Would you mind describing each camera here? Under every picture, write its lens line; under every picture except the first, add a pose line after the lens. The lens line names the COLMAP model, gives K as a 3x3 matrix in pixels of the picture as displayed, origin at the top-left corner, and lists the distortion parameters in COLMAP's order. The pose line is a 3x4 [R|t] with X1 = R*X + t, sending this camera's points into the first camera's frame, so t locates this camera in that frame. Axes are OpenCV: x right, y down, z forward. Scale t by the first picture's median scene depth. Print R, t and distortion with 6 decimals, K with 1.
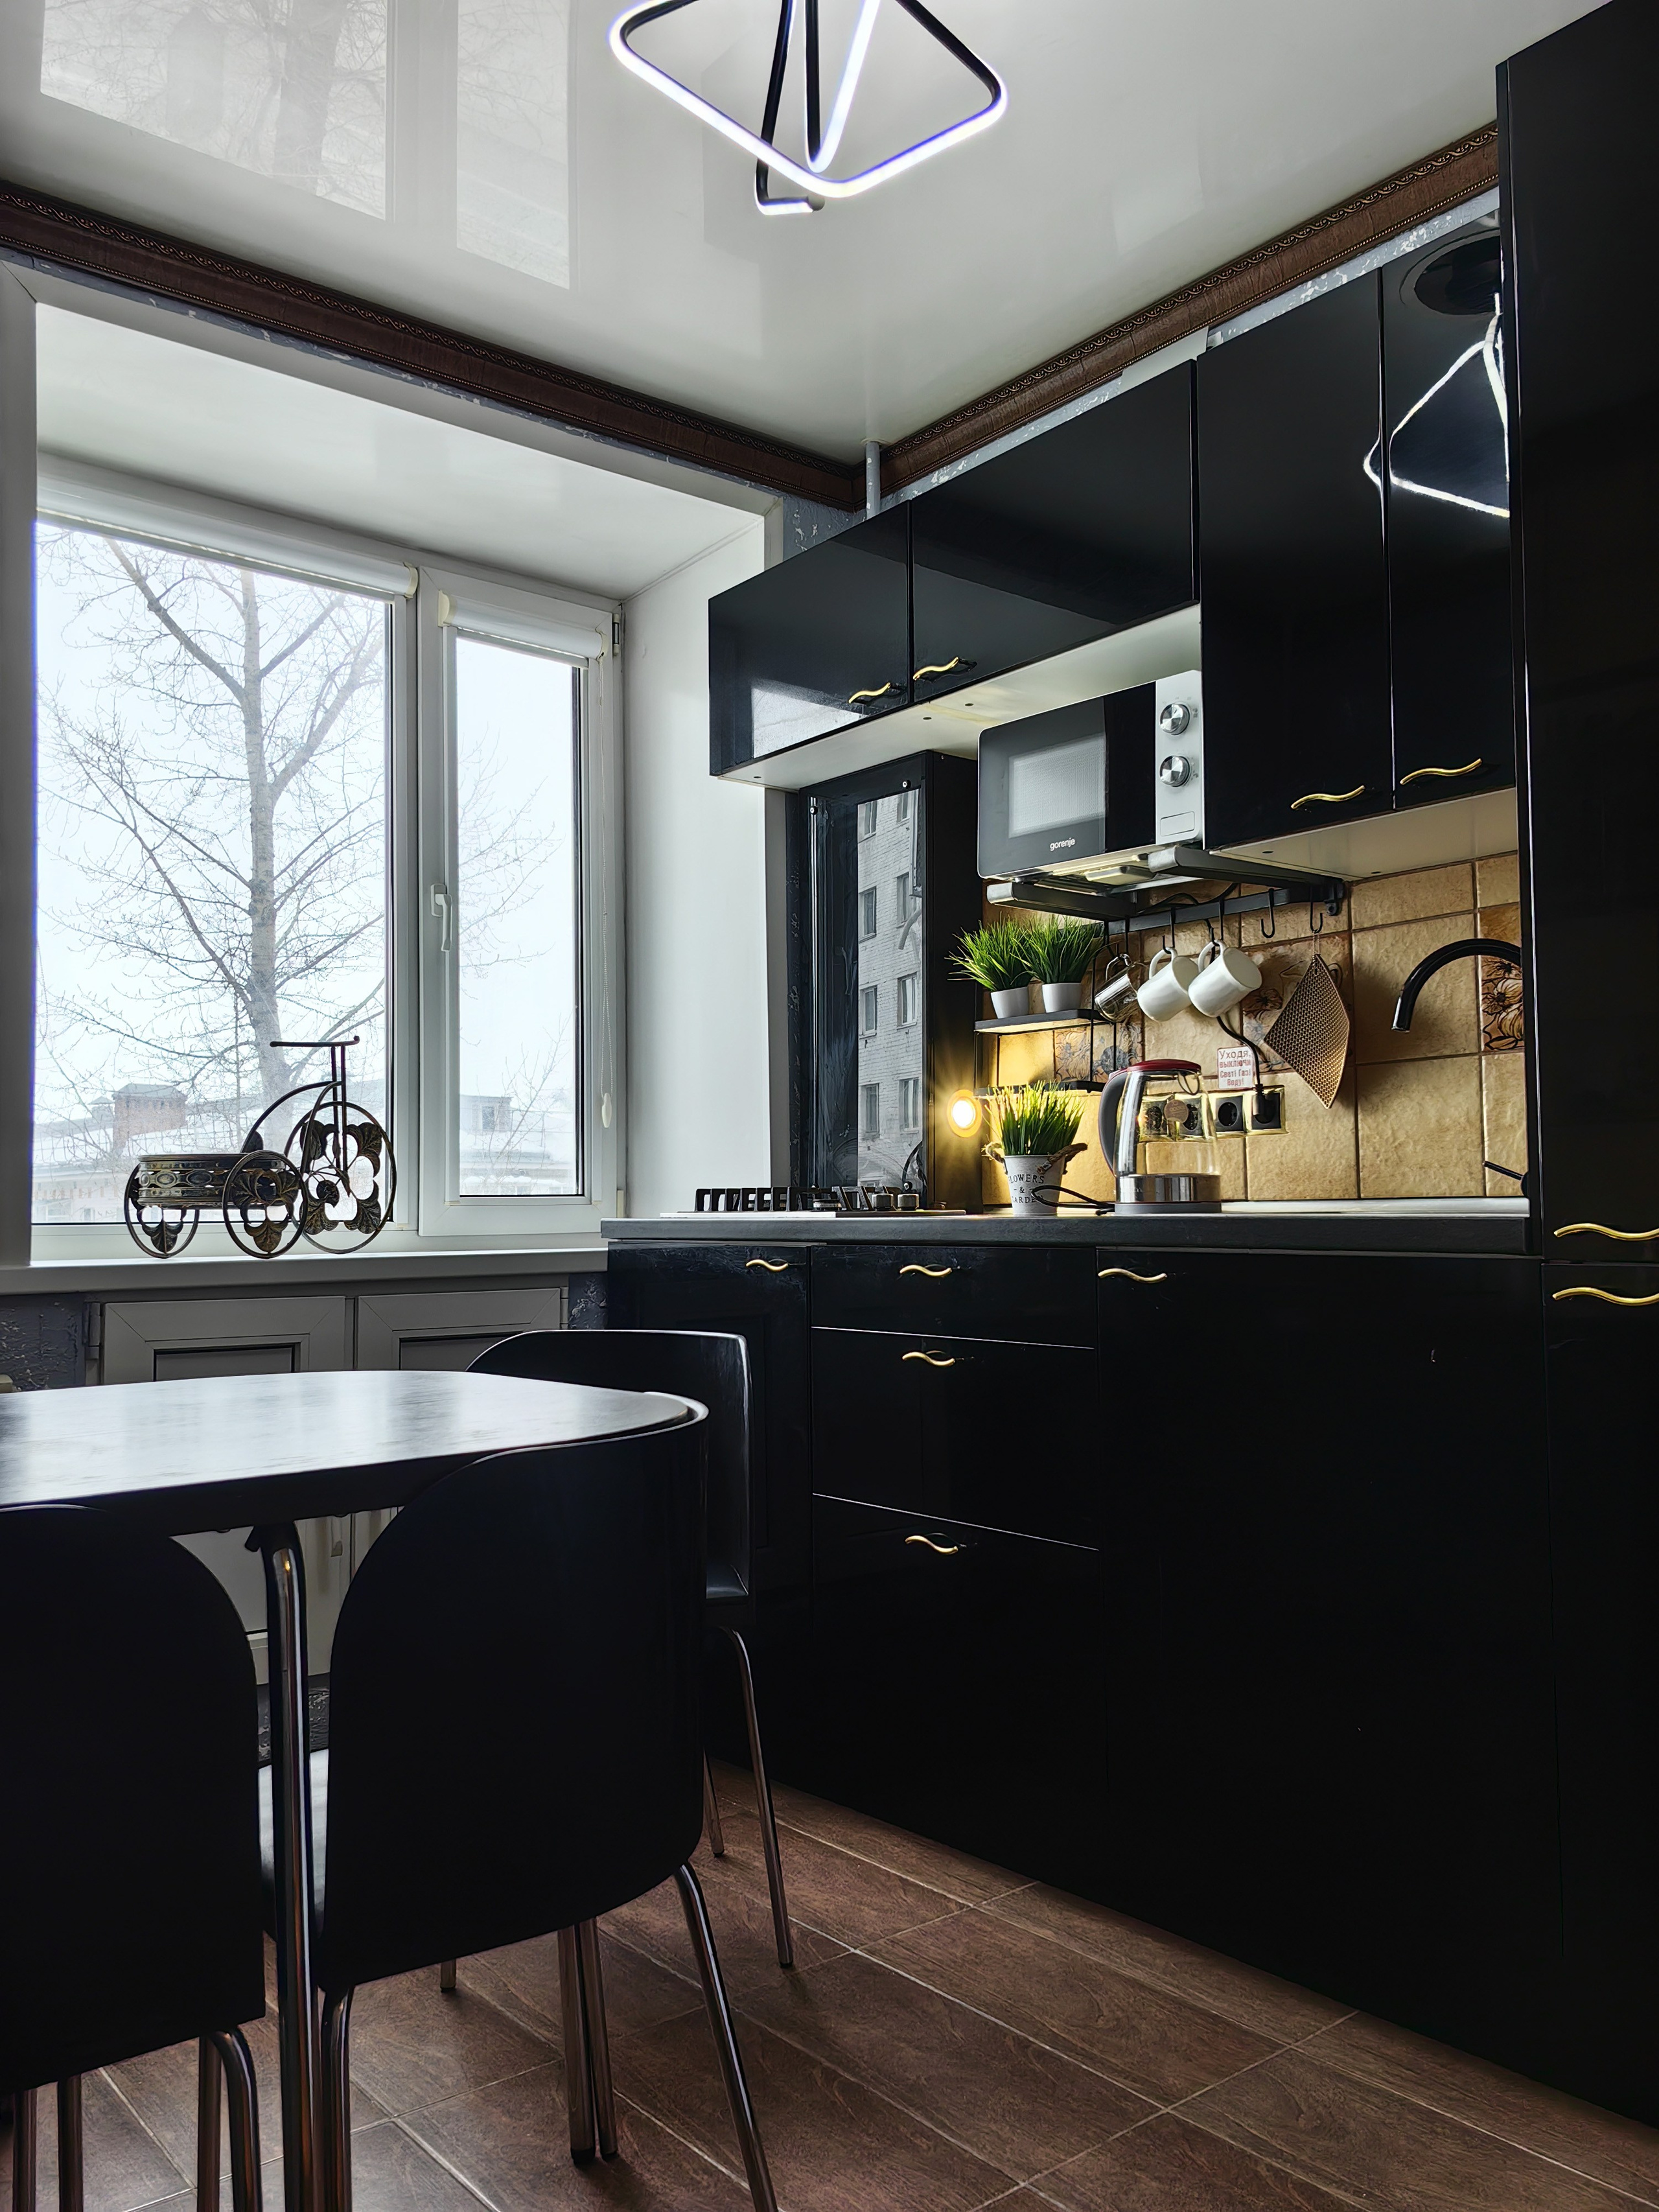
lens RADIAL K [[1738.8, 0, 834.2], [0, 1738.8, 1122.4], [0, 0, 1]] dist [0.064585, -0.108290]
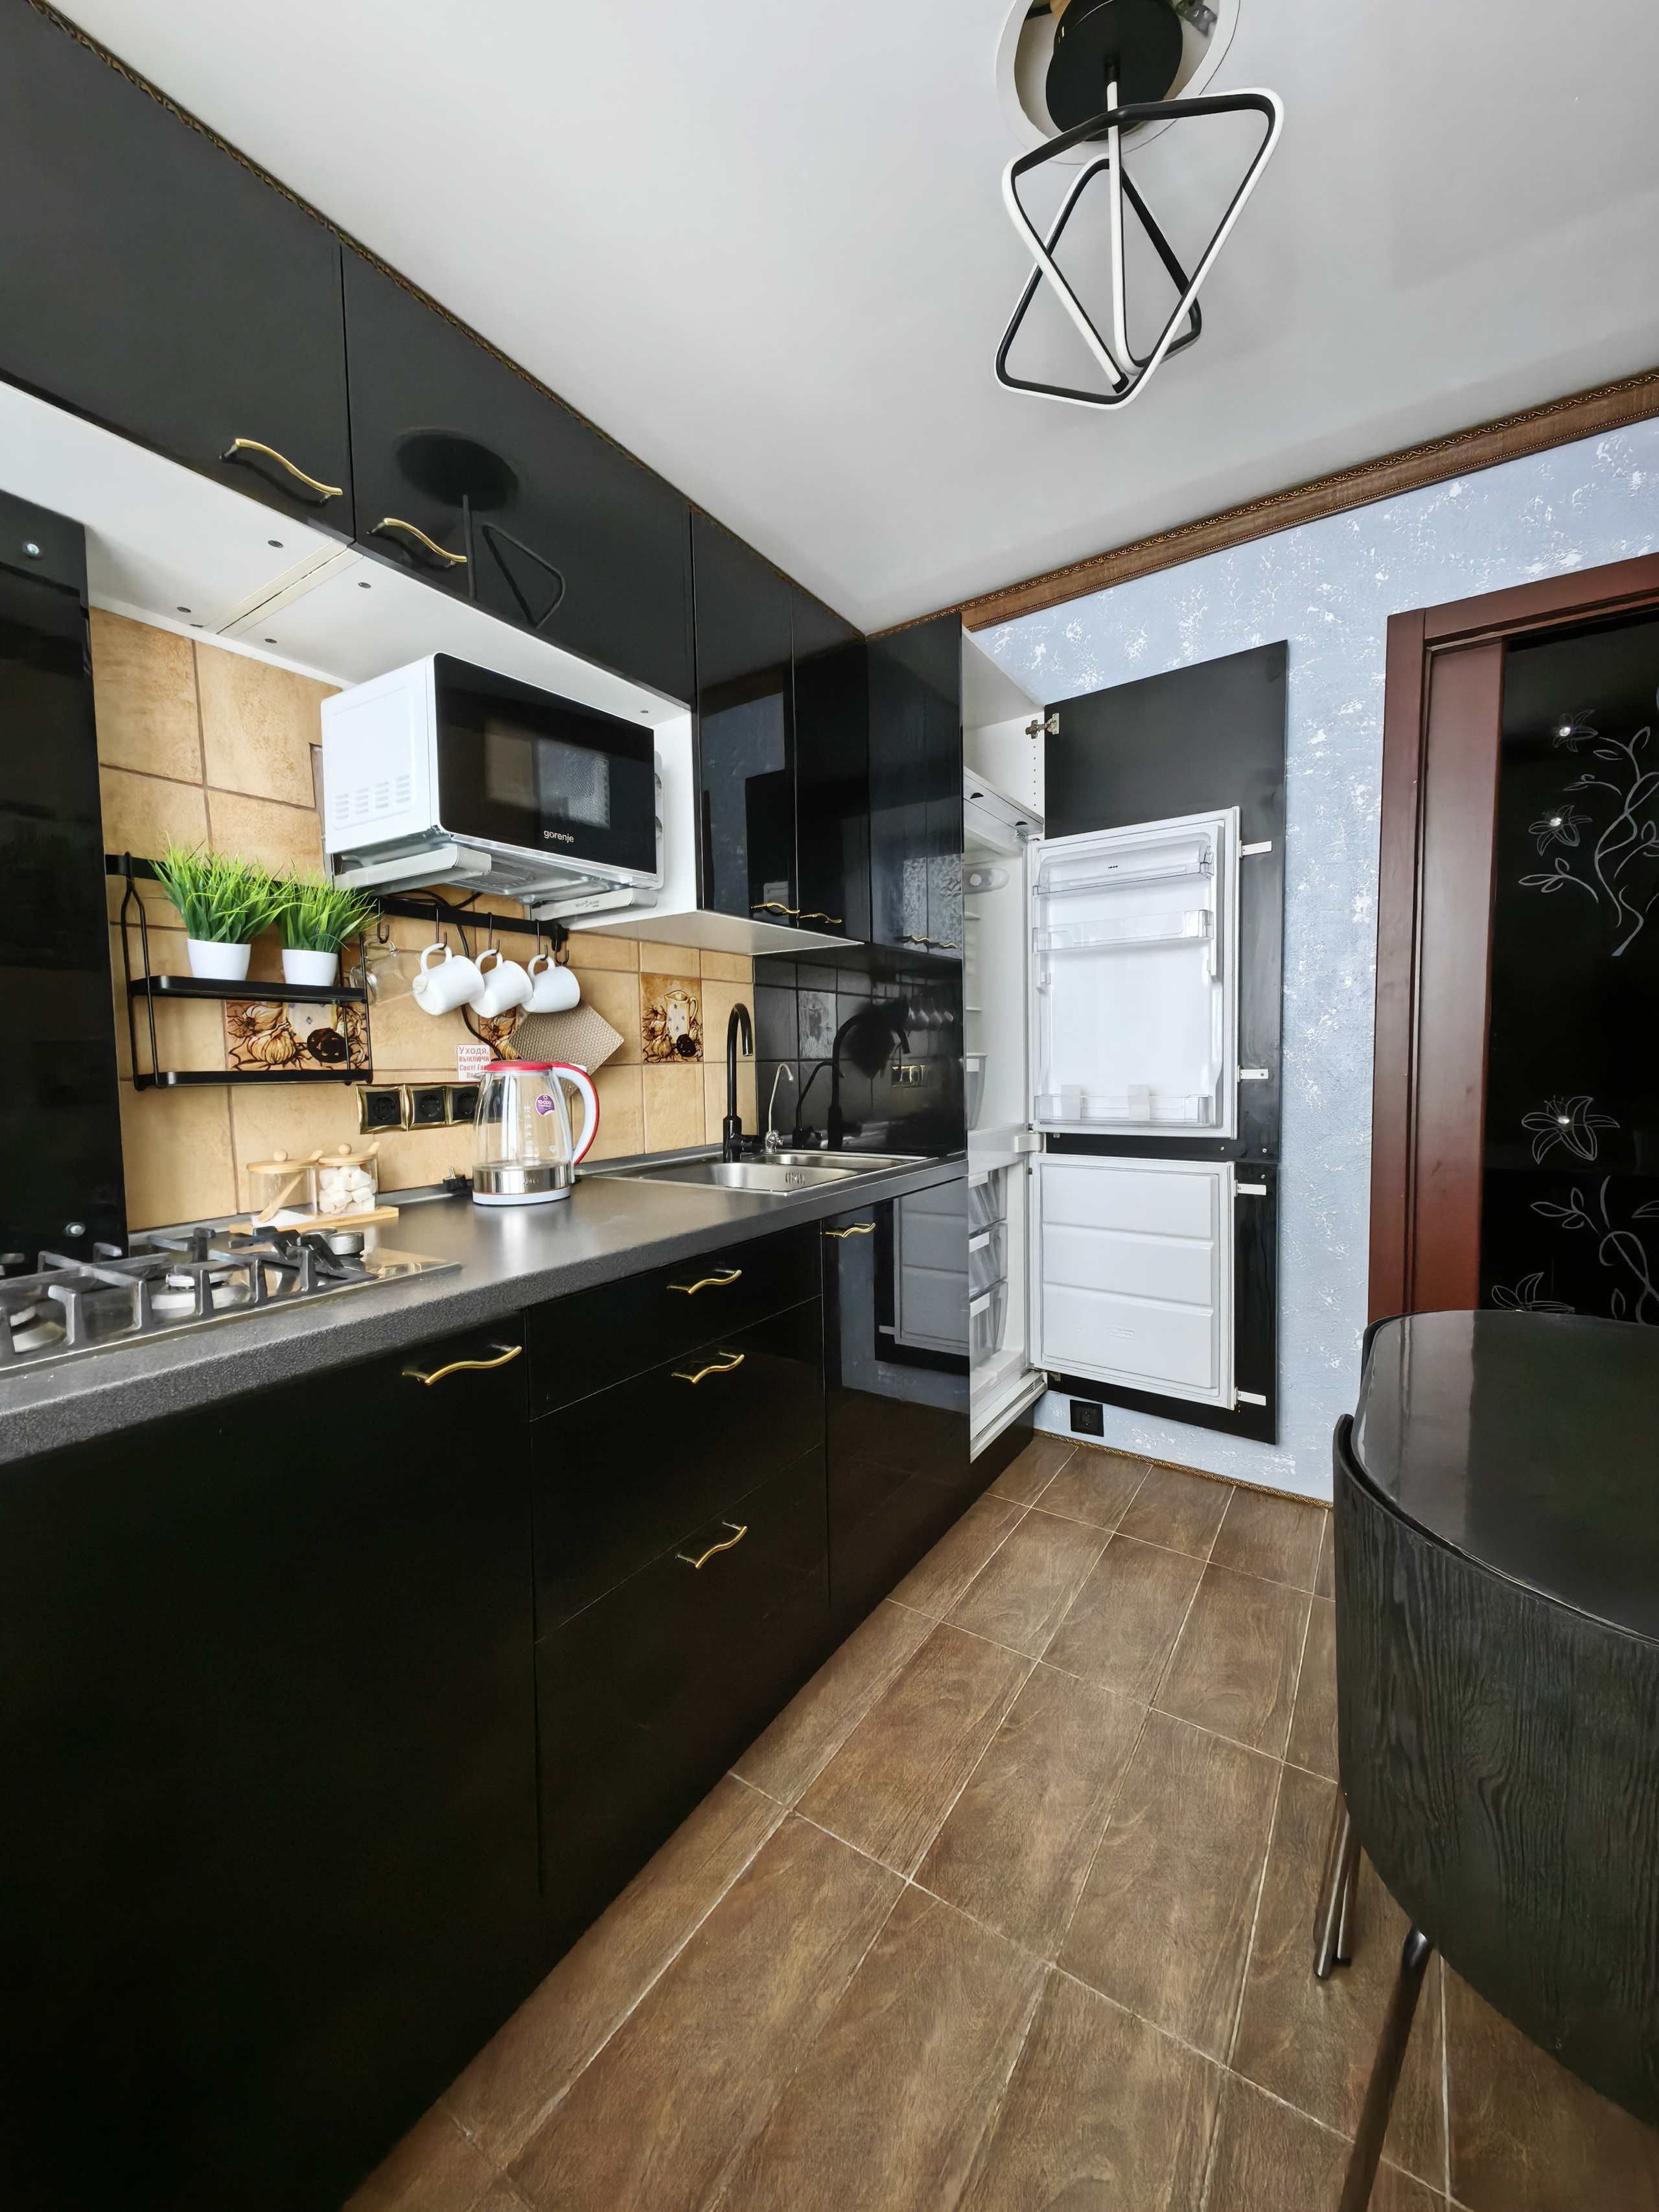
lens RADIAL K [[839.6, 0, 830.0], [0, 839.6, 1125.3], [0, 0, 1]] dist [-0.004153, -0.000329]
pose [[-0.302438, -0.058036, 0.951401, -0.325320], [-0.024283, 0.998290, 0.053177, -0.023808], [-0.952860, -0.007020, -0.303330, 0.874761]]
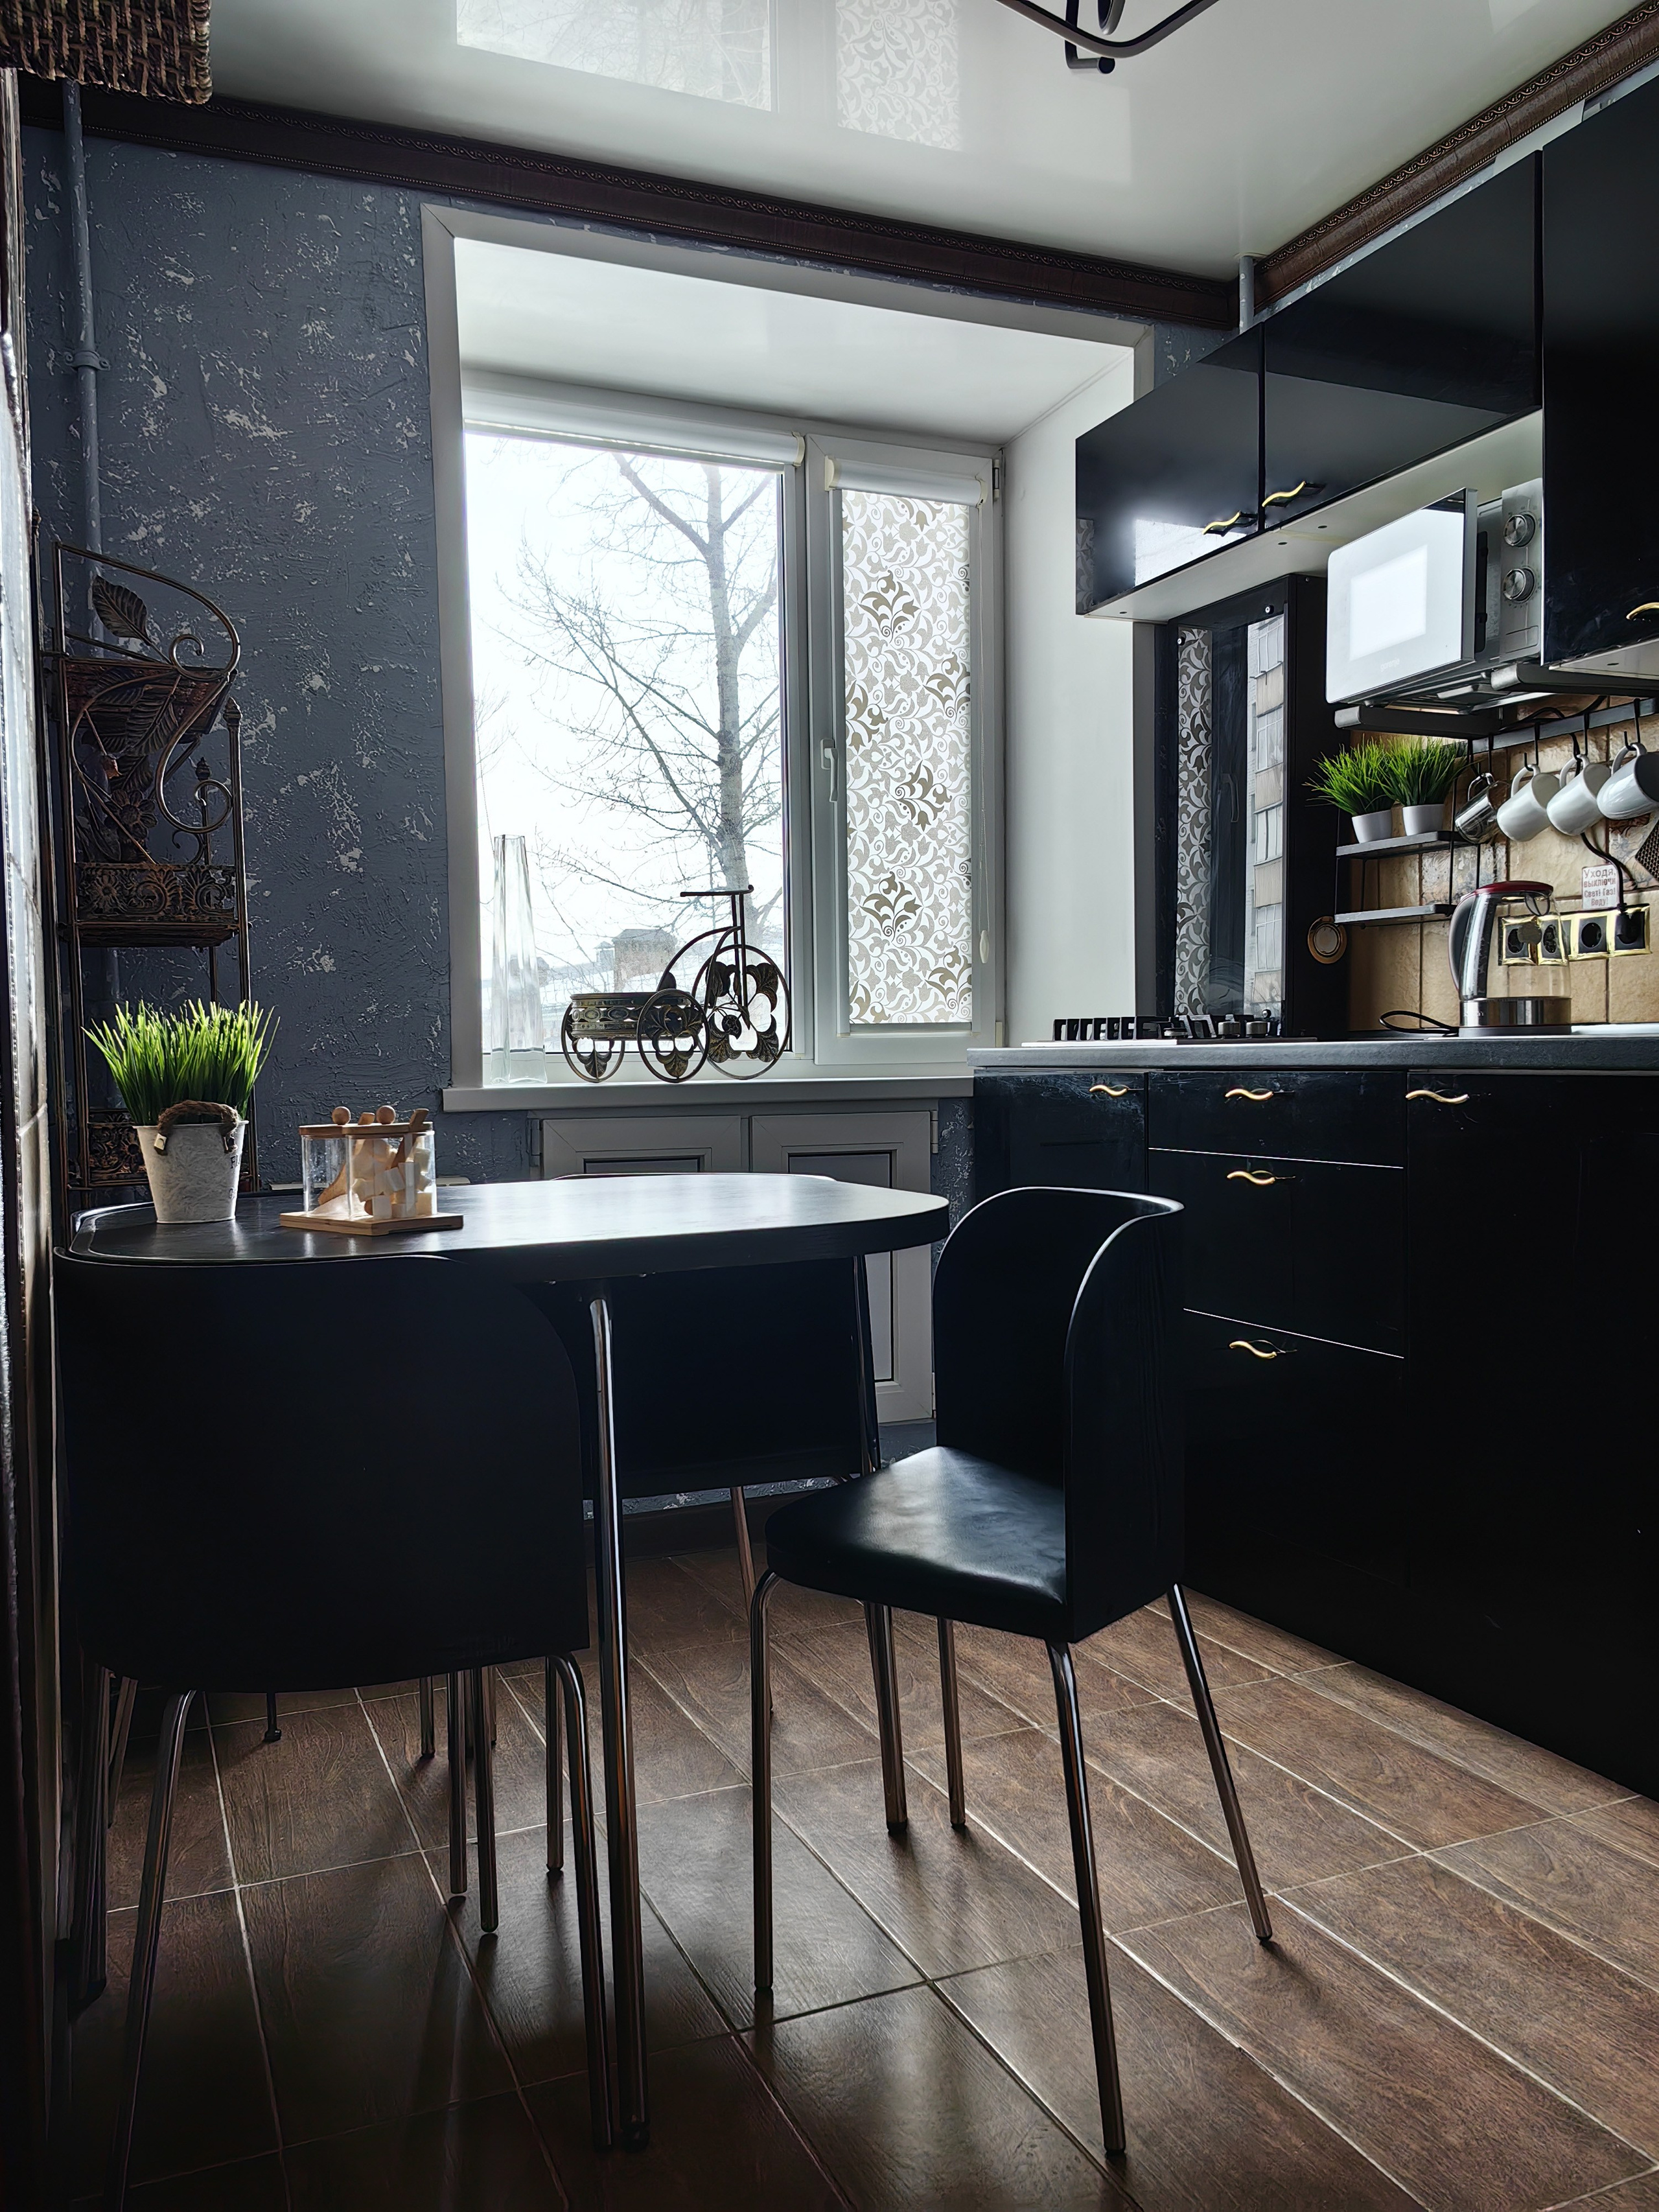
lens RADIAL K [[1738.8, 0, 810.8], [0, 1738.8, 1117.8], [0, 0, 1]] dist [0.064585, -0.108290]
pose [[0.961319, 0.004926, -0.275395, 0.072219], [0.020566, 0.995765, 0.089603, 0.000148], [0.274670, -0.091801, 0.957146, -0.065460]]
